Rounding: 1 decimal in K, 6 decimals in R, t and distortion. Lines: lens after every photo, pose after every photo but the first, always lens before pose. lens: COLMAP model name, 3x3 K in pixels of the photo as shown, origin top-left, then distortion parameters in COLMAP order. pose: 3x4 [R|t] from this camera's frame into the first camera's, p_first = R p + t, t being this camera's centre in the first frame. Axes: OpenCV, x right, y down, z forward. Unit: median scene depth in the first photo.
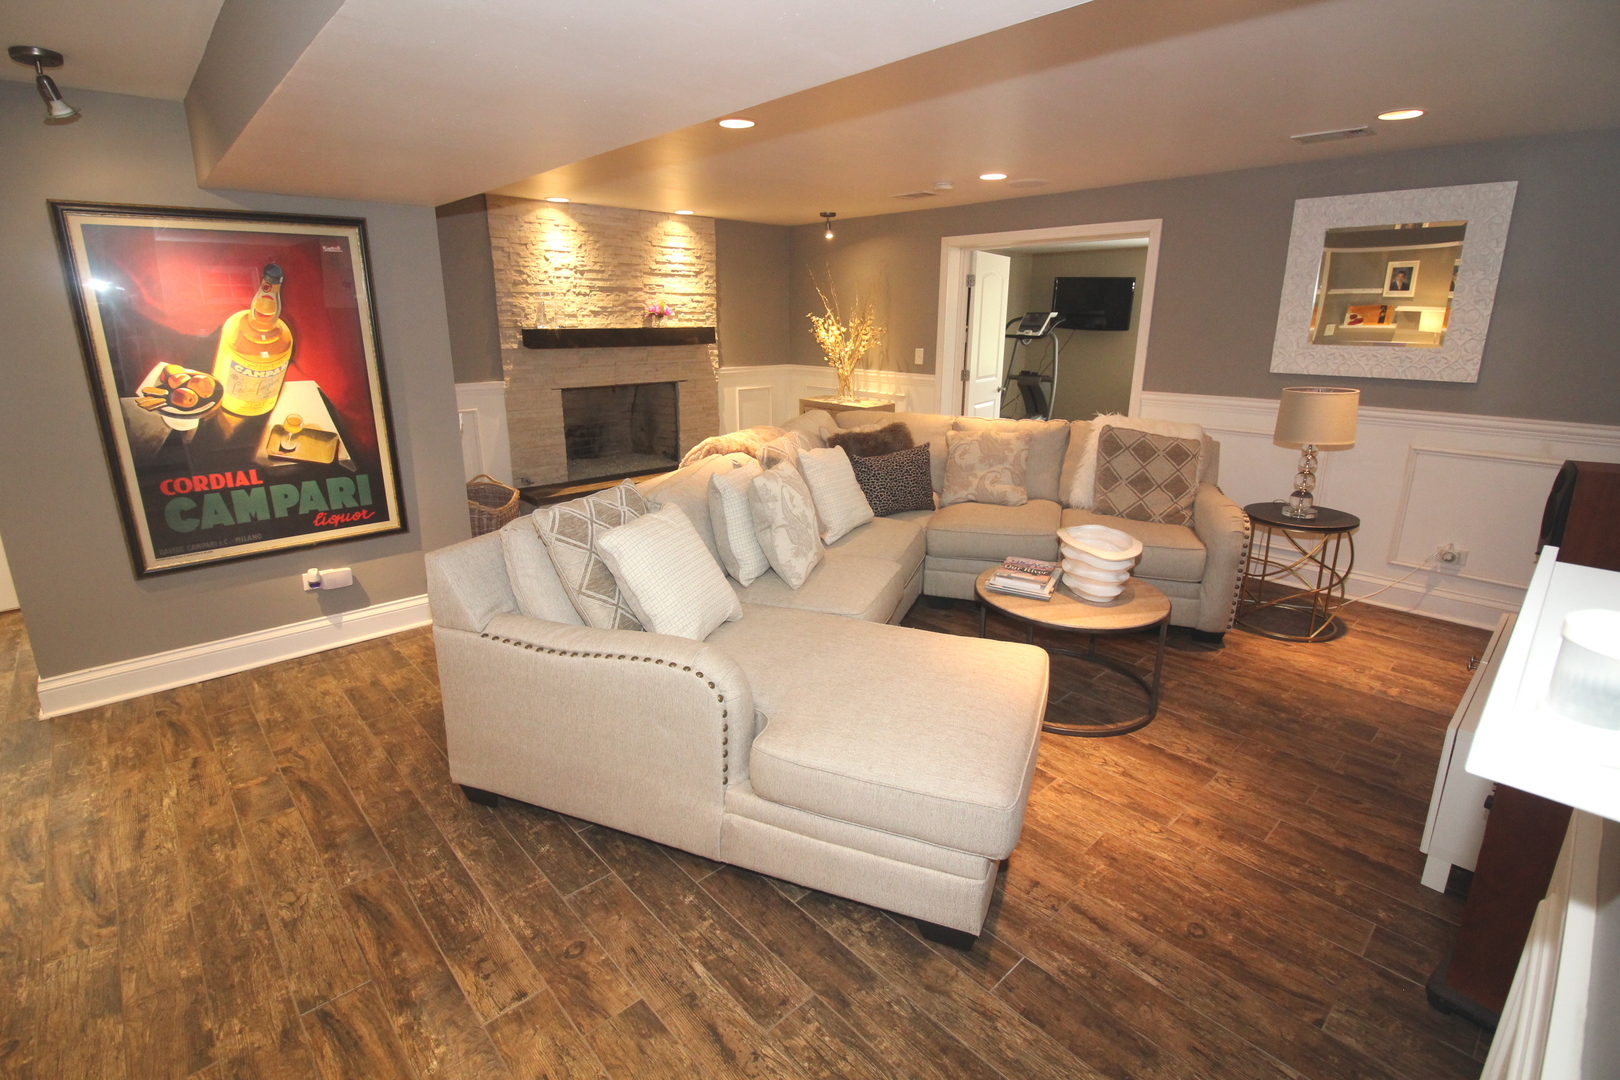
lens RADIAL K [[752.8, 0, 794.4], [0, 752.8, 524.7], [0, 0, 1]] dist [-0.005924, -0.009850]
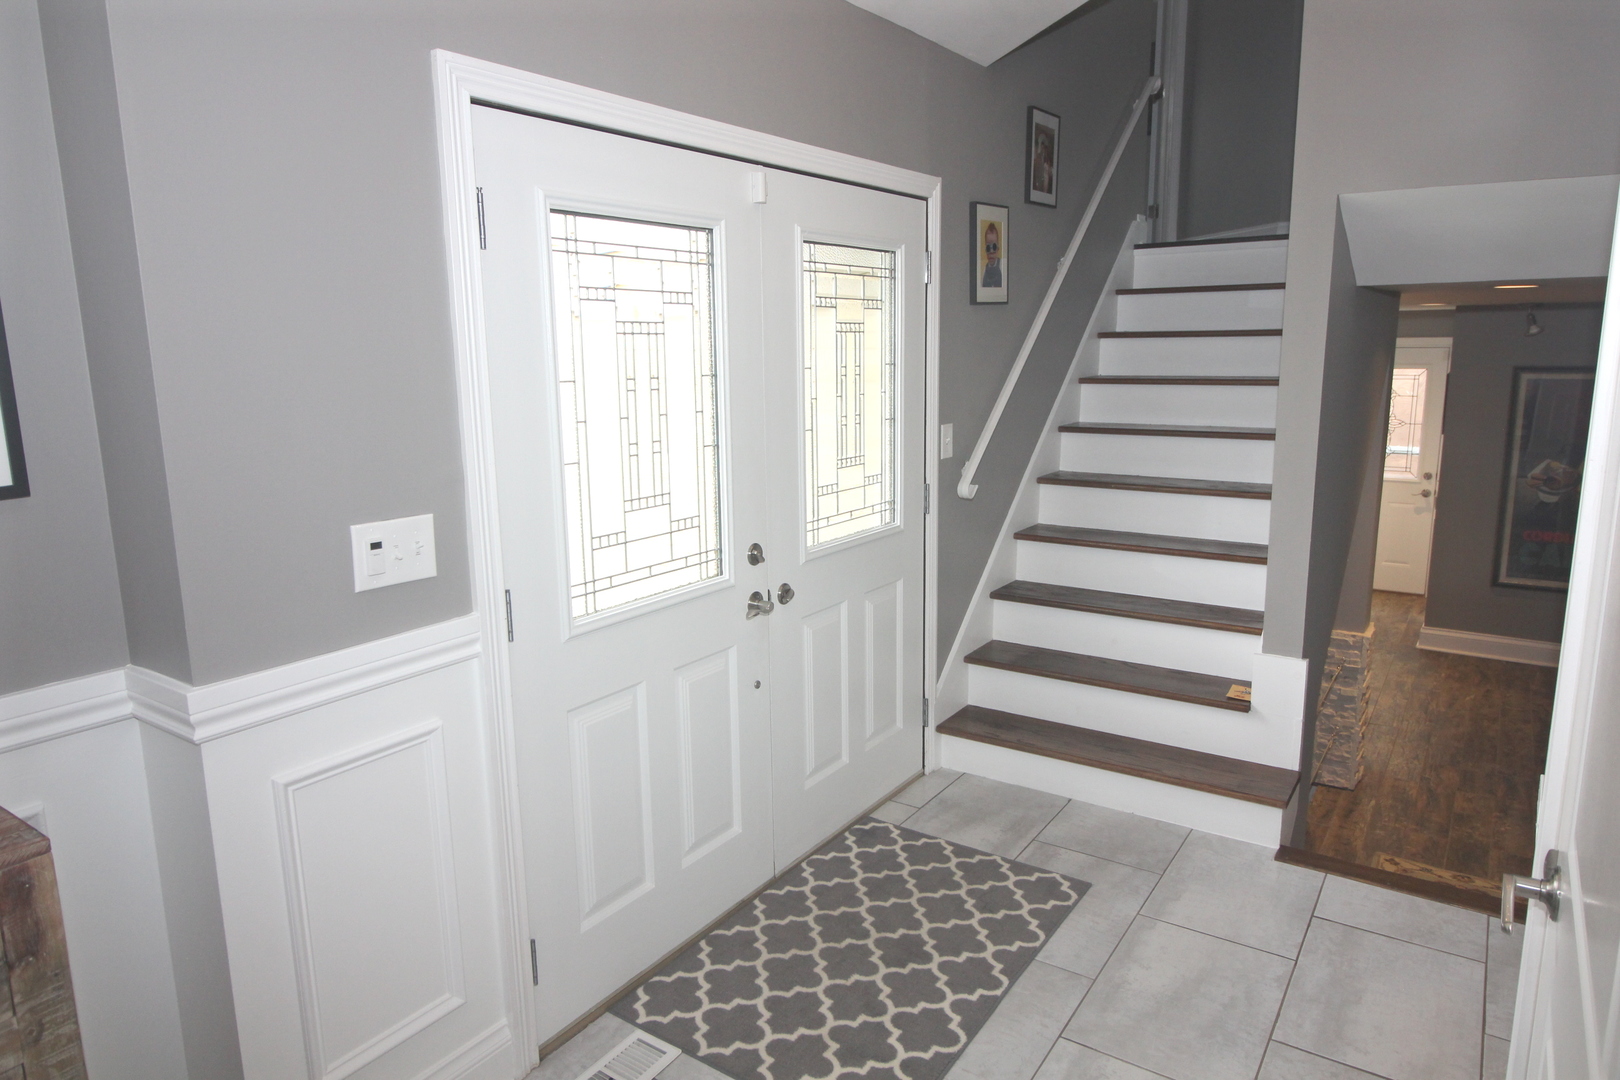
lens RADIAL K [[1031.9, 0, 812.6], [0, 1031.9, 539.4], [0, 0, 1]] dist [0.001838, -0.000989]
pose [[0.235958, 0.177097, -0.955490, 0.505312], [-0.244190, 0.962510, 0.118095, 0.039669], [0.940582, 0.205456, 0.270357, -0.572529]]
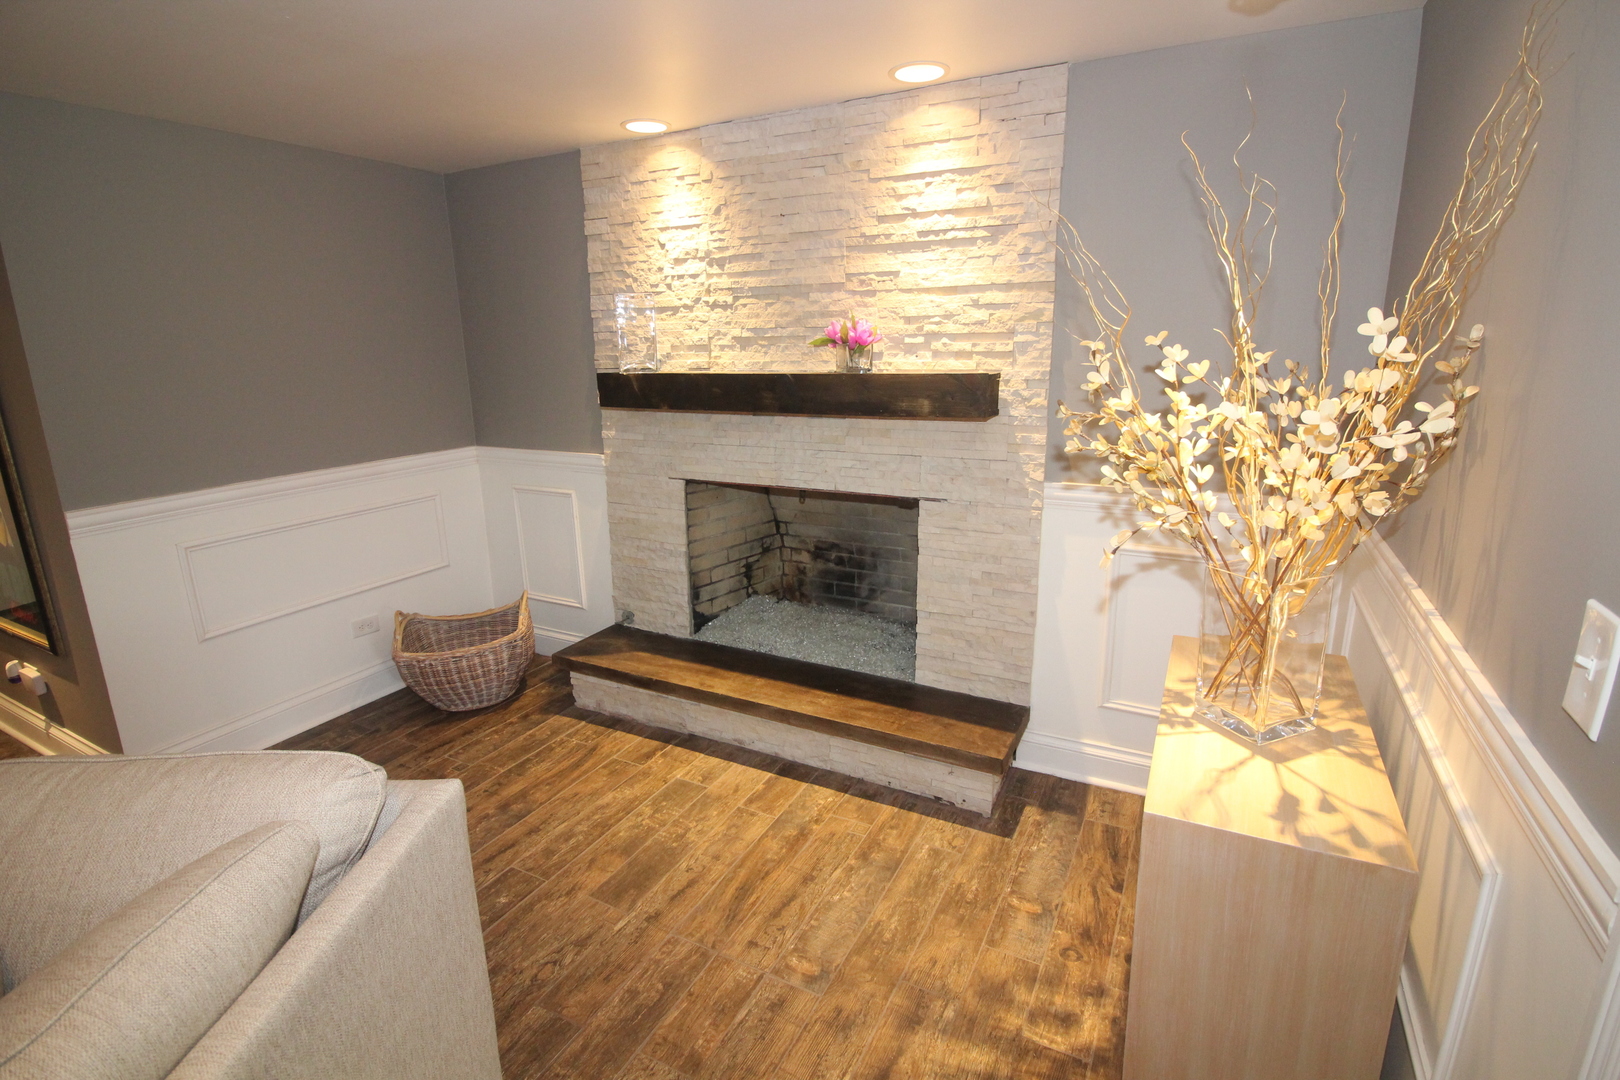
lens RADIAL K [[752.8, 0, 827.1], [0, 752.8, 520.9], [0, 0, 1]] dist [-0.005924, -0.009850]
pose [[0.346630, 0.210717, -0.914027, 0.246888], [-0.231866, 0.963449, 0.134179, -0.258320], [0.908893, 0.165422, 0.382818, 0.920179]]
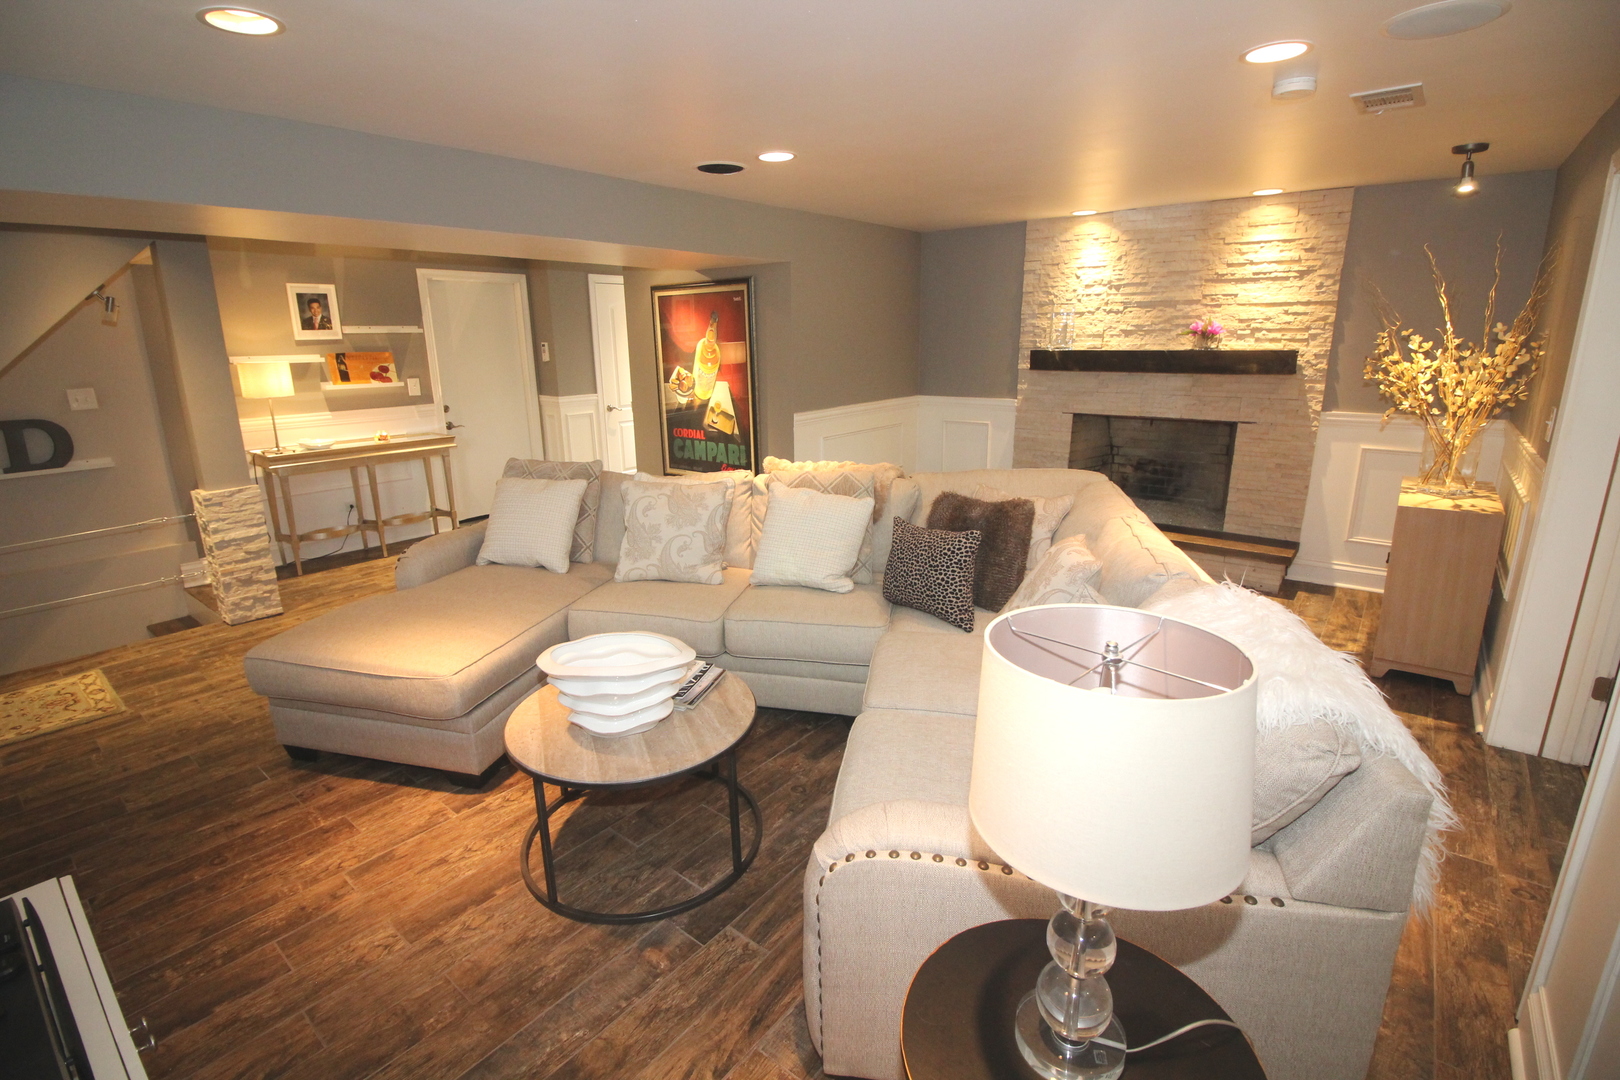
lens RADIAL K [[752.8, 0, 811.8], [0, 752.8, 525.4], [0, 0, 1]] dist [-0.005924, -0.009850]
pose [[0.153960, 0.238542, -0.958850, 0.595116], [-0.248460, 0.948586, 0.196094, -0.155864], [0.956328, 0.208046, 0.205312, 0.541251]]
